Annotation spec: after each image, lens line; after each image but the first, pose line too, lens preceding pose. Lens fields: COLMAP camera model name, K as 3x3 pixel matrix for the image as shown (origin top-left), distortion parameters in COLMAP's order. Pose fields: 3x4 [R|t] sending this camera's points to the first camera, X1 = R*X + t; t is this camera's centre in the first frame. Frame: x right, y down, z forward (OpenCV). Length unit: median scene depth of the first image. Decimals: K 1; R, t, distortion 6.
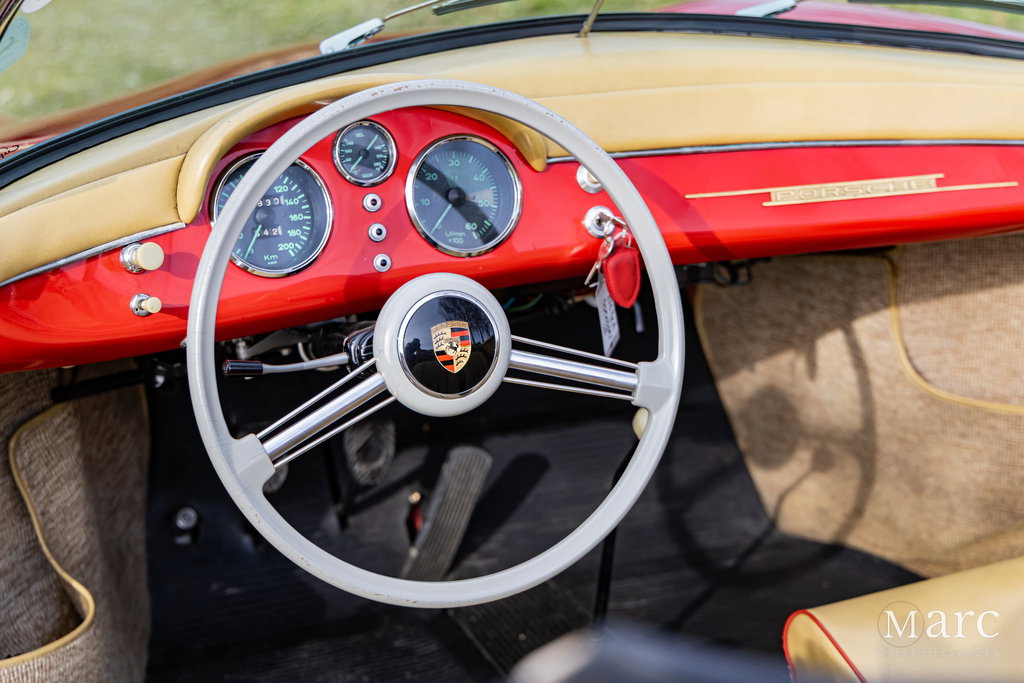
lens RADIAL K [[1793.1, 0, 512.1], [0, 1793.1, 339.1], [0, 0, 1]] dist [0.025783, 0.034068]
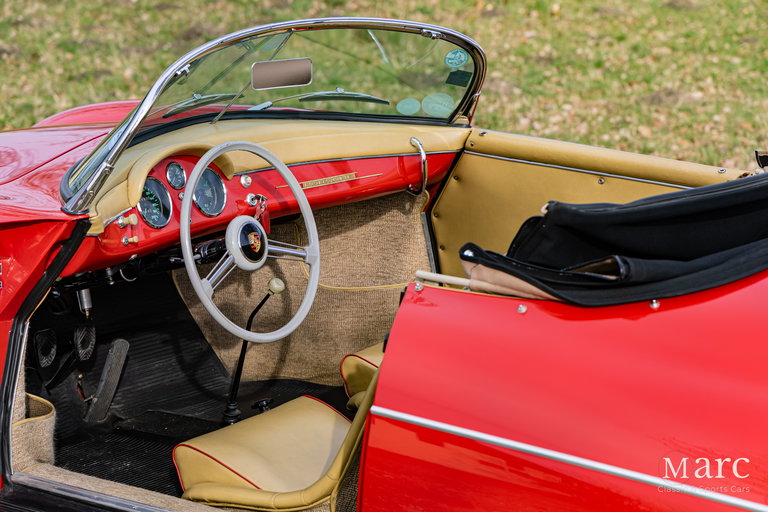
lens RADIAL K [[2395.6, 0, 384.0], [0, 2395.6, 256.0], [0, 0, 1]] dist [0.173911, -0.372645]
pose [[0.849714, -0.093798, 0.518833, -1.368739], [0.151769, 0.985911, -0.070319, 0.241946], [-0.504927, 0.138494, 0.851979, -1.665176]]
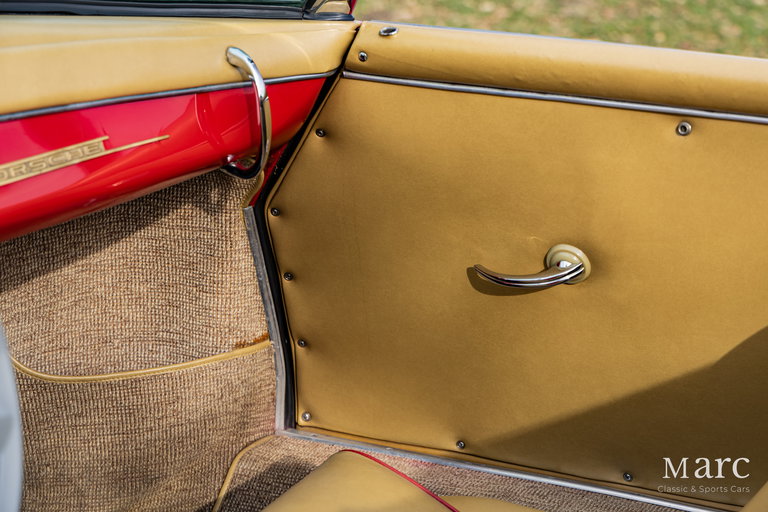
lens RADIAL K [[1598.5, 0, 384.0], [0, 1598.5, 256.0], [0, 0, 1]] dist [0.026128, 0.065005]
pose [[0.737941, -0.181667, 0.649955, -0.212522], [0.214185, 0.976341, 0.029714, -0.025082], [-0.639975, 0.117284, 0.759392, 0.285210]]
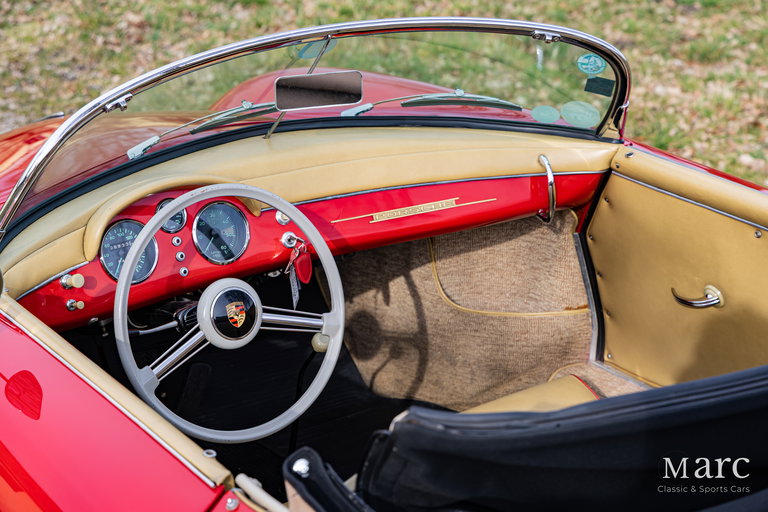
lens RADIAL K [[1661.8, 0, 384.0], [0, 1661.8, 256.0], [0, 0, 1]] dist [-0.031056, 0.018675]
pose [[0.976033, -0.075357, 0.204161, -0.205163], [0.073472, 0.997156, 0.016806, -0.066739], [-0.204847, -0.001403, 0.978793, -0.720259]]
